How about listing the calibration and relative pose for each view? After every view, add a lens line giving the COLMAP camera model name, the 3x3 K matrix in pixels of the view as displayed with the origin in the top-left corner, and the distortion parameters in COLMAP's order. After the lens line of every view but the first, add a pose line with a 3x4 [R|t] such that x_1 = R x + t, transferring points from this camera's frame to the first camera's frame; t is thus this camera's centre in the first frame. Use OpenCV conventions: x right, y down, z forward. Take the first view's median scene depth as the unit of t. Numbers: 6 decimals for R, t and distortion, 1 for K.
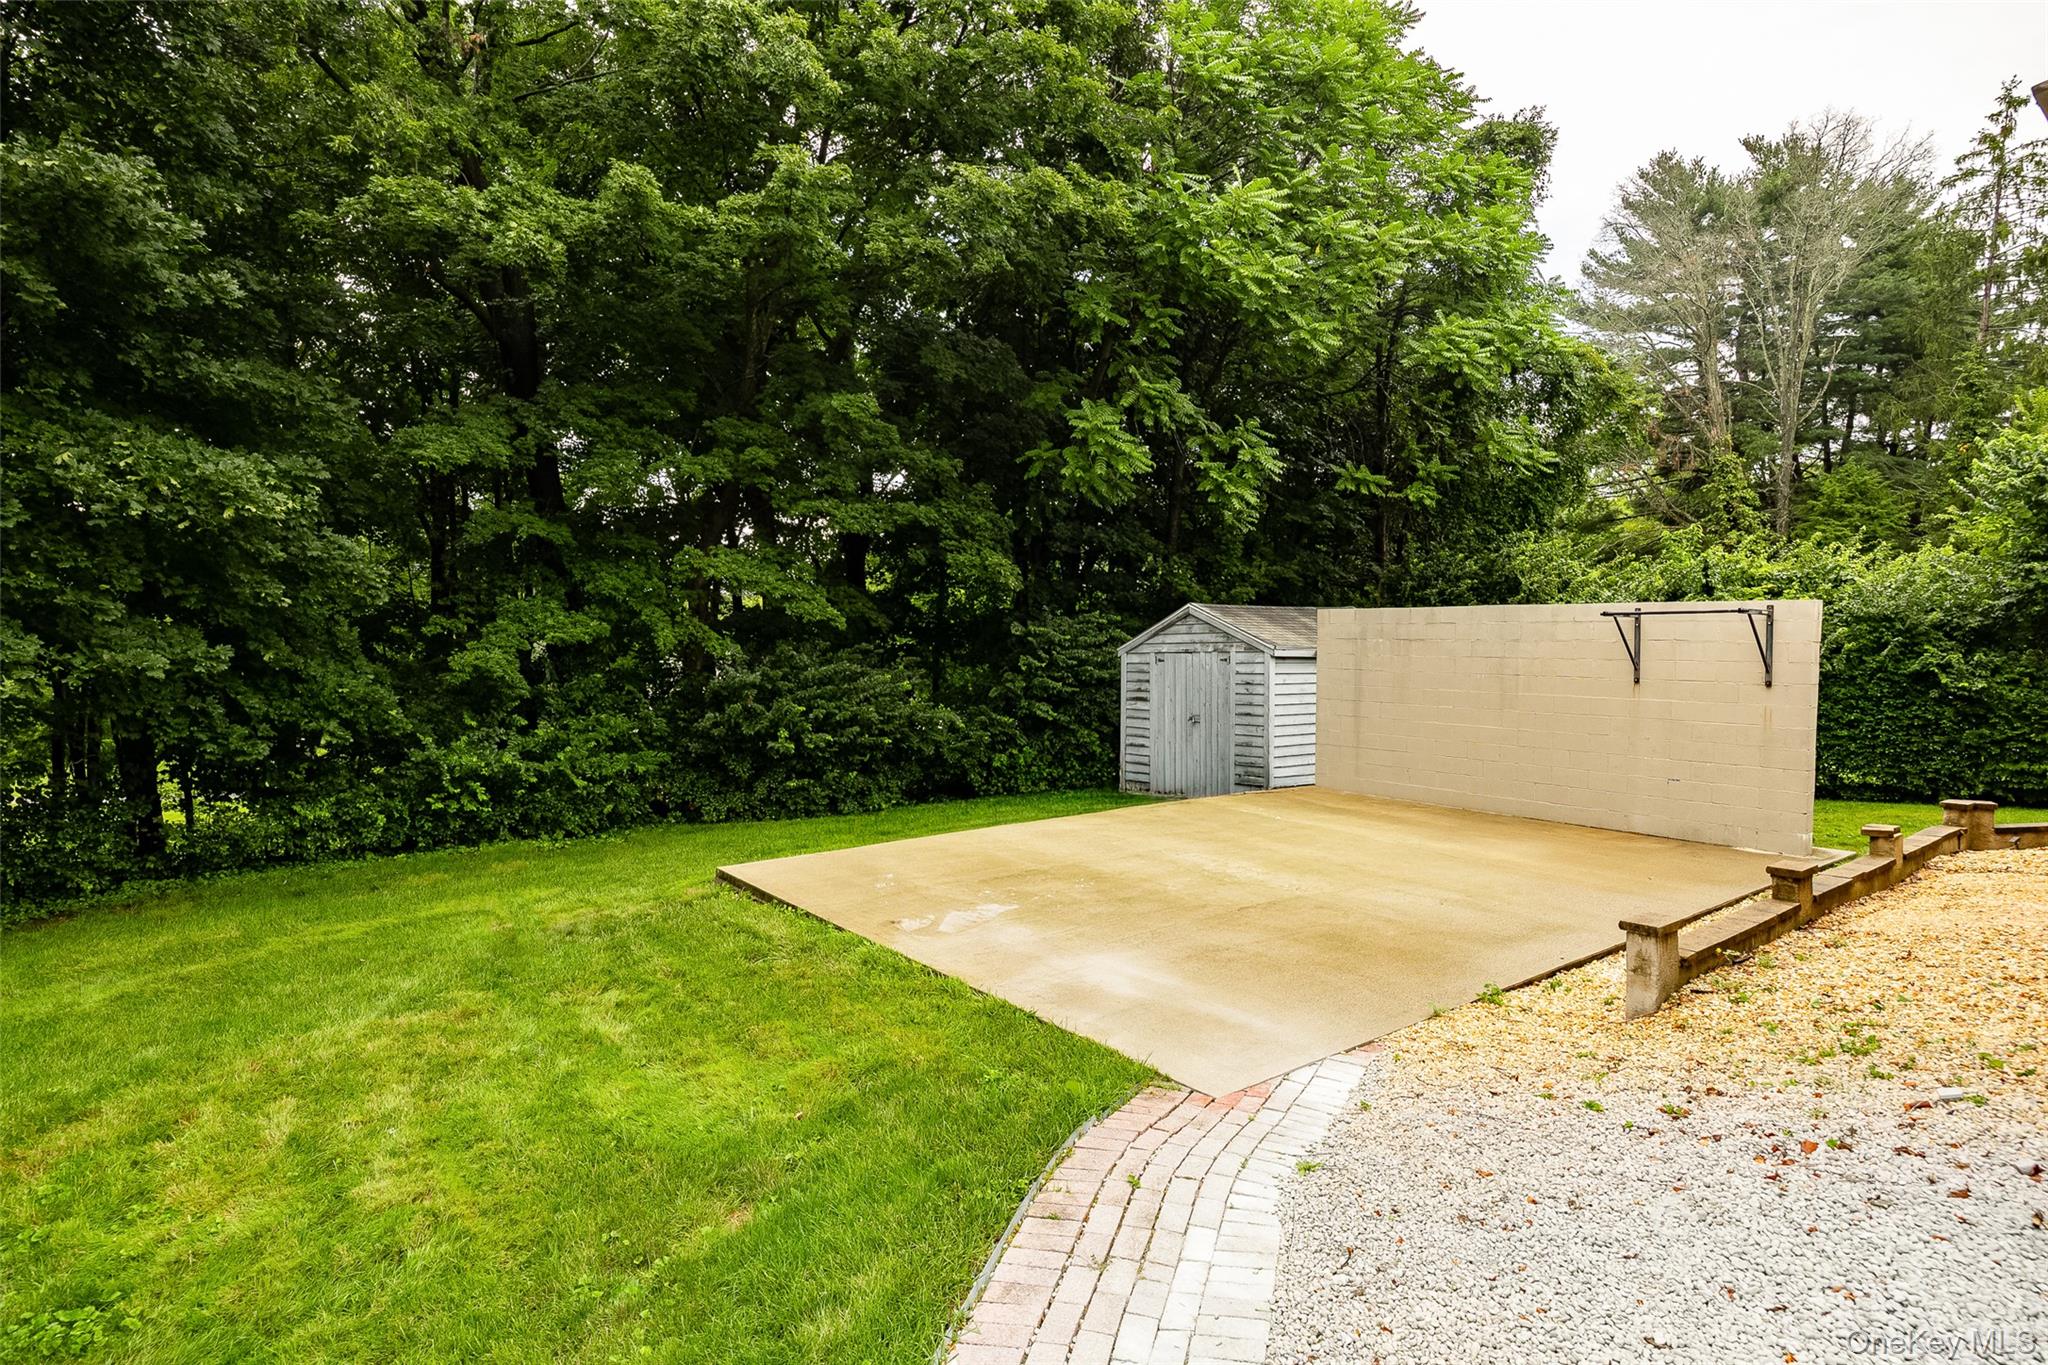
lens RADIAL K [[1059.5, 0, 1031.7], [0, 1059.5, 682.9], [0, 0, 1]] dist [-0.003286, -0.000581]
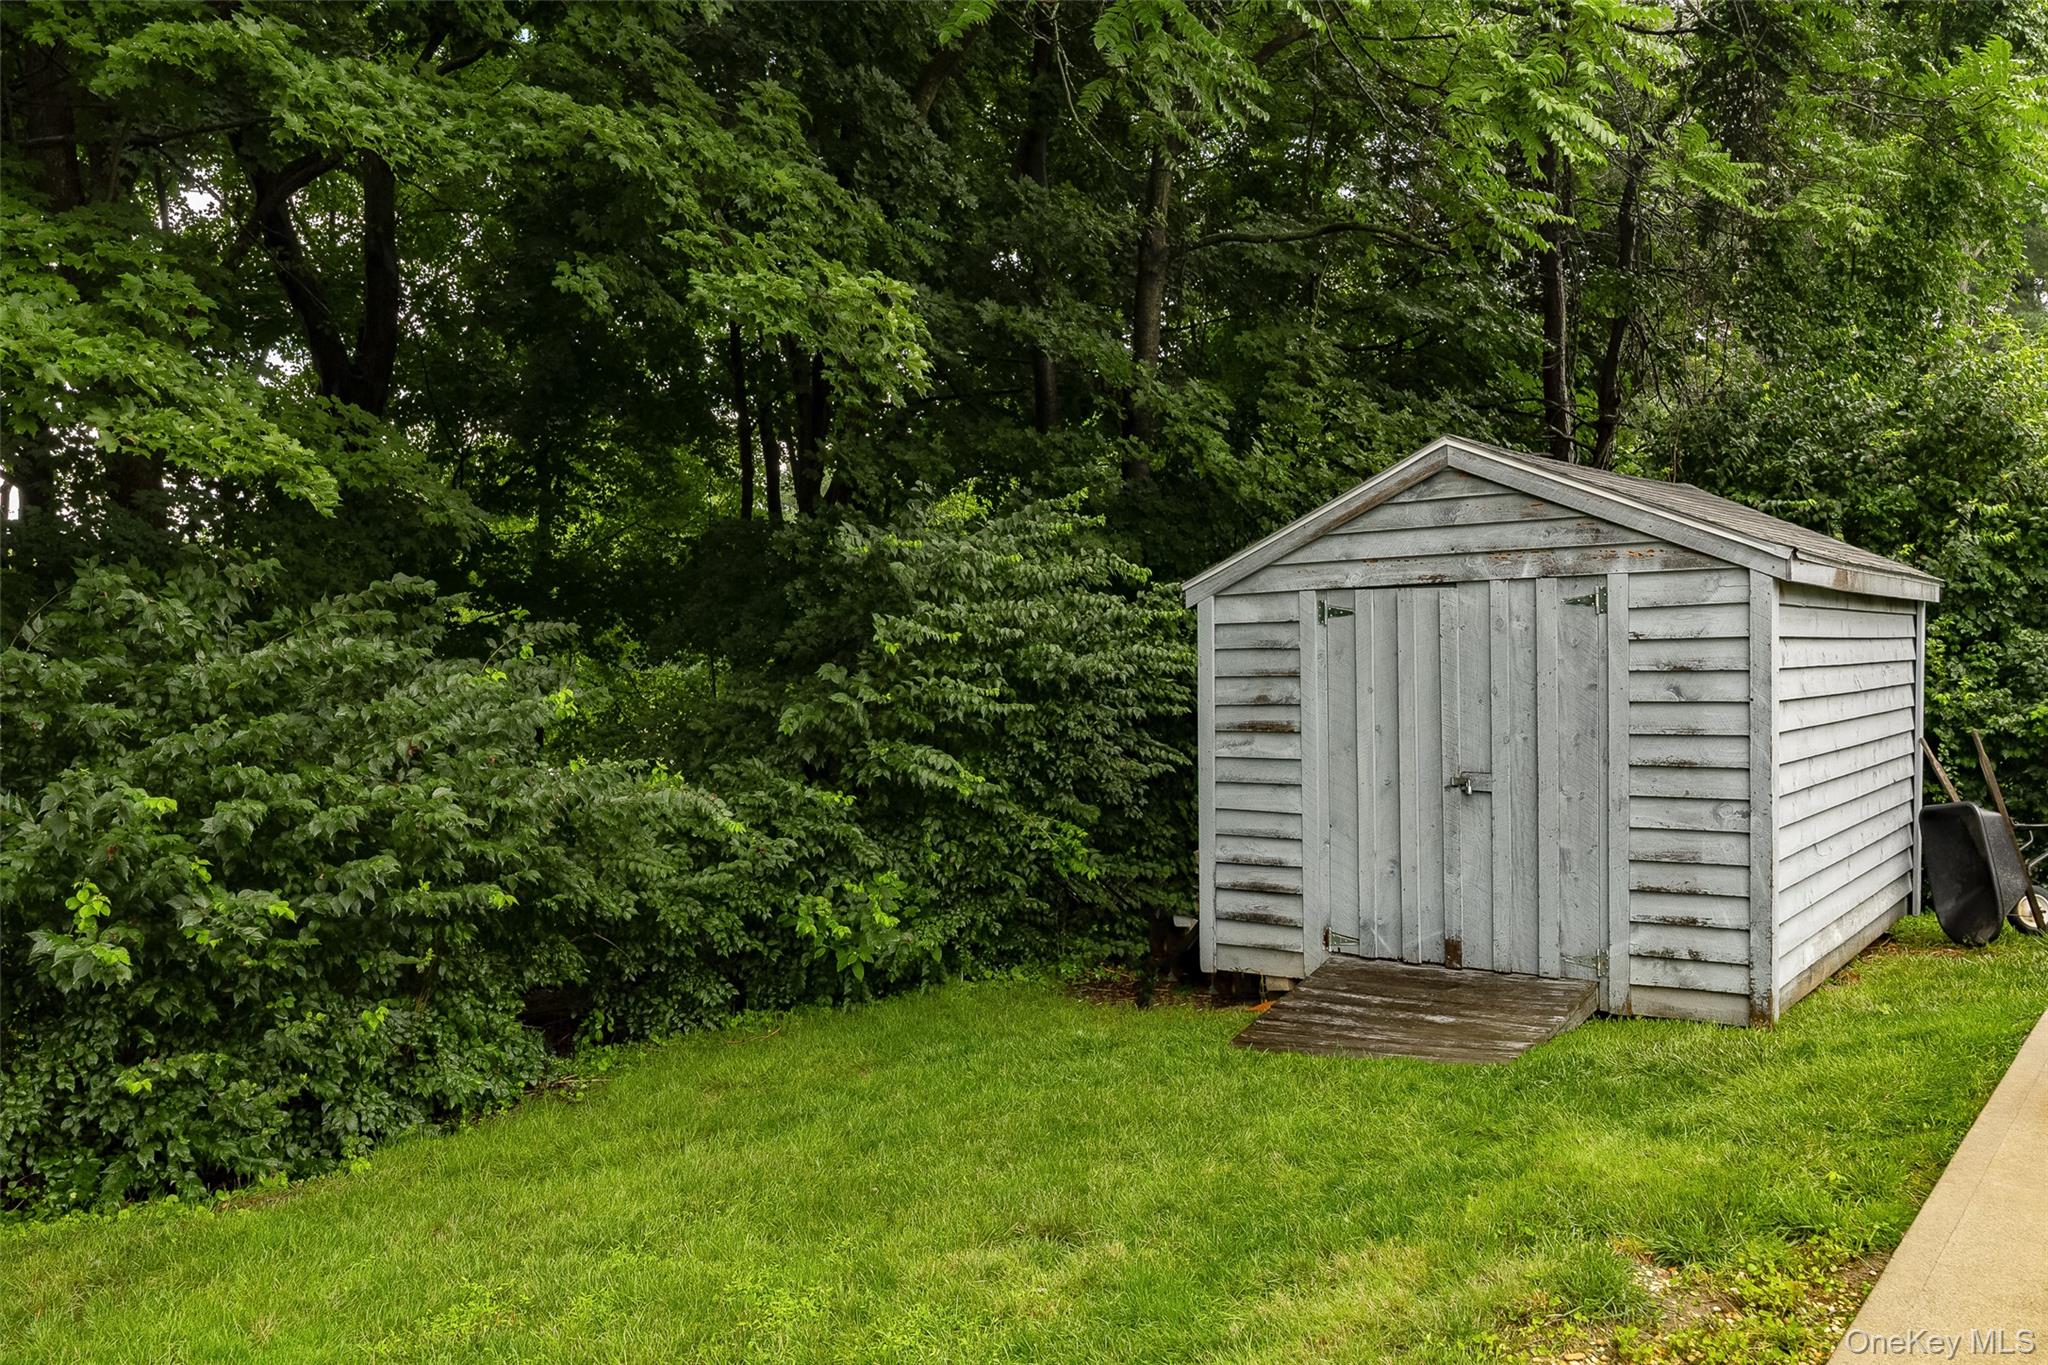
lens RADIAL K [[1582.9, 0, 1024.8], [0, 1582.9, 688.1], [0, 0, 1]] dist [-0.008151, -0.005380]
pose [[0.971847, -0.023848, 0.234404, -0.095544], [0.026176, 0.999634, -0.006825, 0.003730], [-0.234155, 0.012769, 0.972115, 0.538774]]
